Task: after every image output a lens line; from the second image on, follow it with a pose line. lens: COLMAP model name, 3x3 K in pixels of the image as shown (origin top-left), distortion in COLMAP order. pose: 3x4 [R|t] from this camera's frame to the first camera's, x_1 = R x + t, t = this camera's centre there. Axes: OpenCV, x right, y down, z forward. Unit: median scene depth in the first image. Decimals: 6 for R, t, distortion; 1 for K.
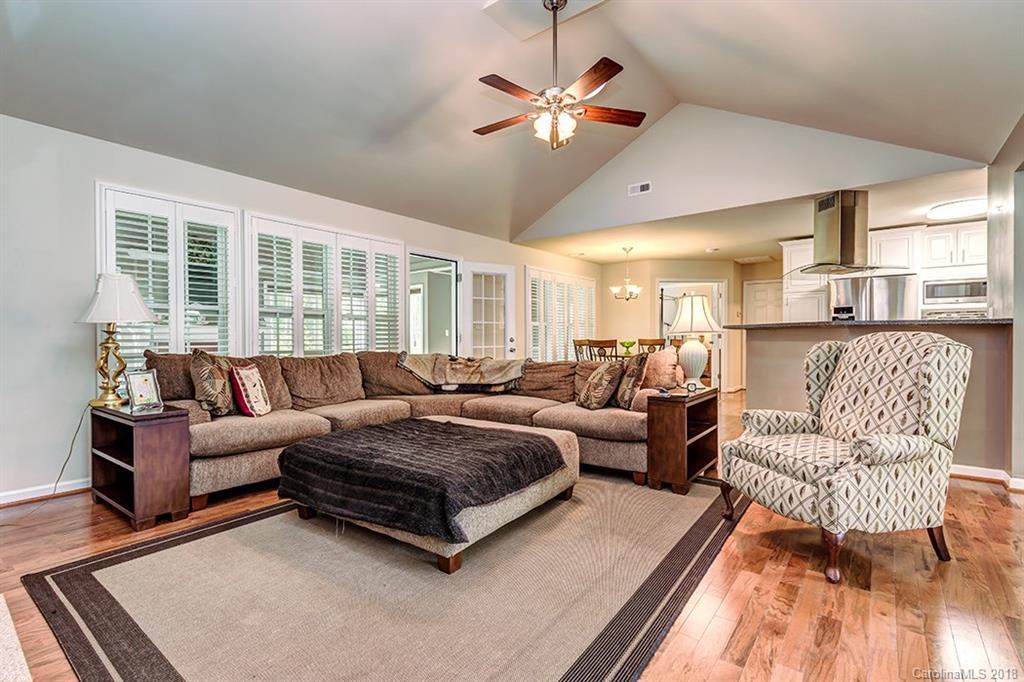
lens RADIAL K [[473.0, 0, 513.5], [0, 473.0, 336.4], [0, 0, 1]] dist [0.002451, 0.000498]
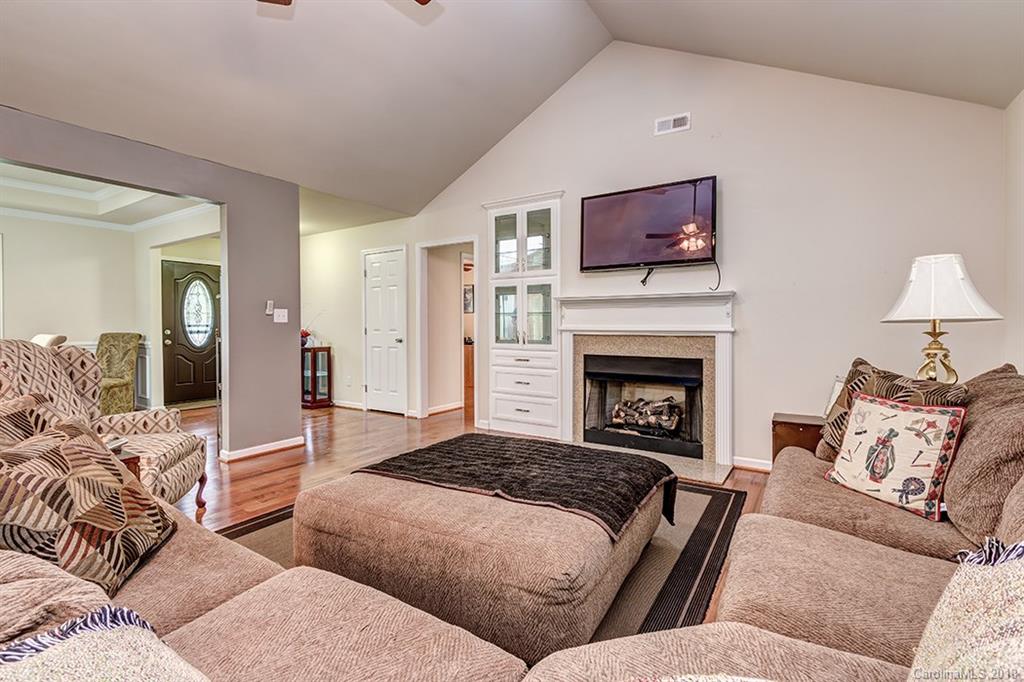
lens RADIAL K [[463.3, 0, 512.0], [0, 463.3, 341.0], [0, 0, 1]] dist [-0.009572, -0.000034]
pose [[-0.995761, 0.006210, -0.091764, -0.097817], [0.003152, 0.999436, 0.033434, -0.021844], [0.091920, 0.033003, -0.995219, 1.515332]]
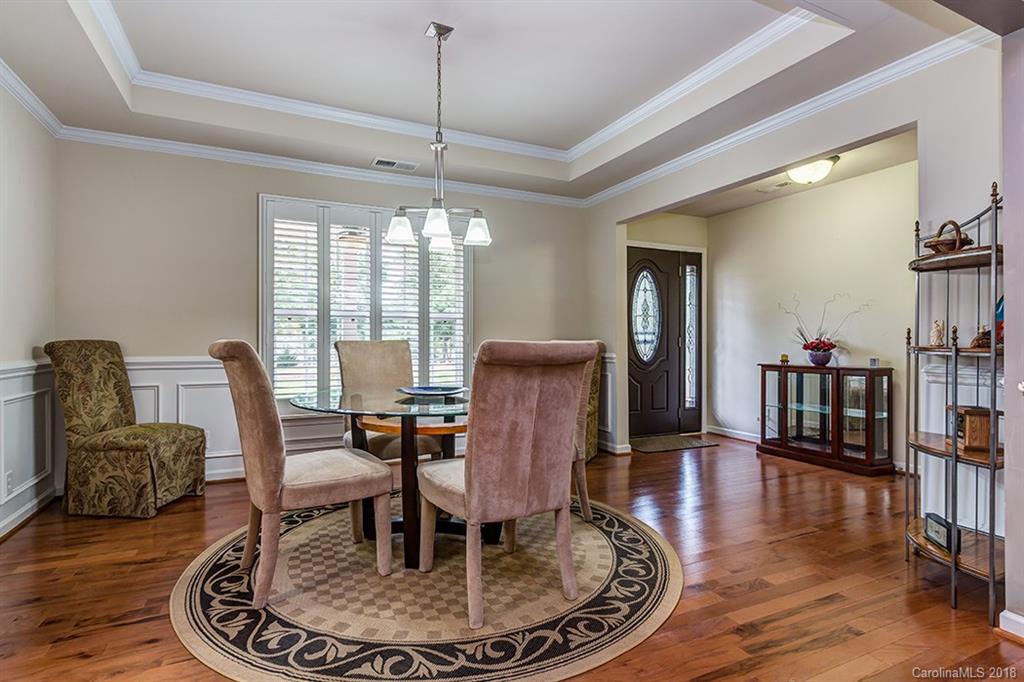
lens RADIAL K [[511.6, 0, 512.0], [0, 511.6, 341.0], [0, 0, 1]] dist [0.001646, 0.000348]
pose [[-0.896368, 0.002123, 0.443306, 0.756880], [0.001135, 0.999996, -0.002493, 0.003076], [-0.443310, -0.001732, -0.896367, 1.008810]]
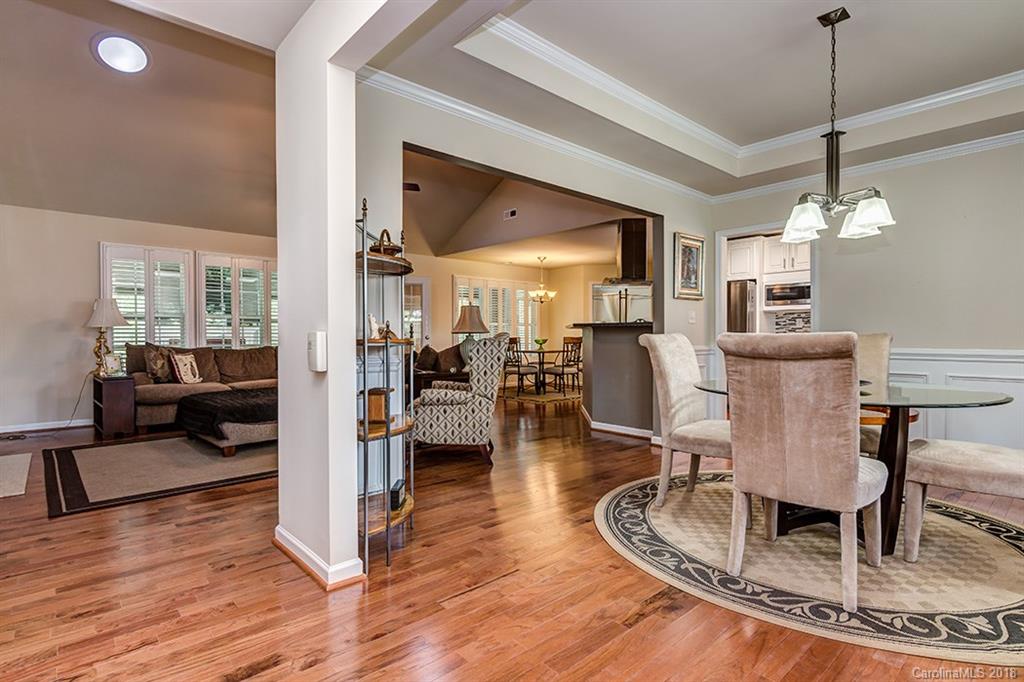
lens RADIAL K [[511.6, 0, 512.0], [0, 511.6, 341.0], [0, 0, 1]] dist [0.001646, 0.000348]
pose [[0.985473, 0.002495, -0.169813, 0.859754], [-0.000273, 0.999914, 0.013107, -0.001415], [0.169831, -0.012870, 0.985389, -0.536070]]
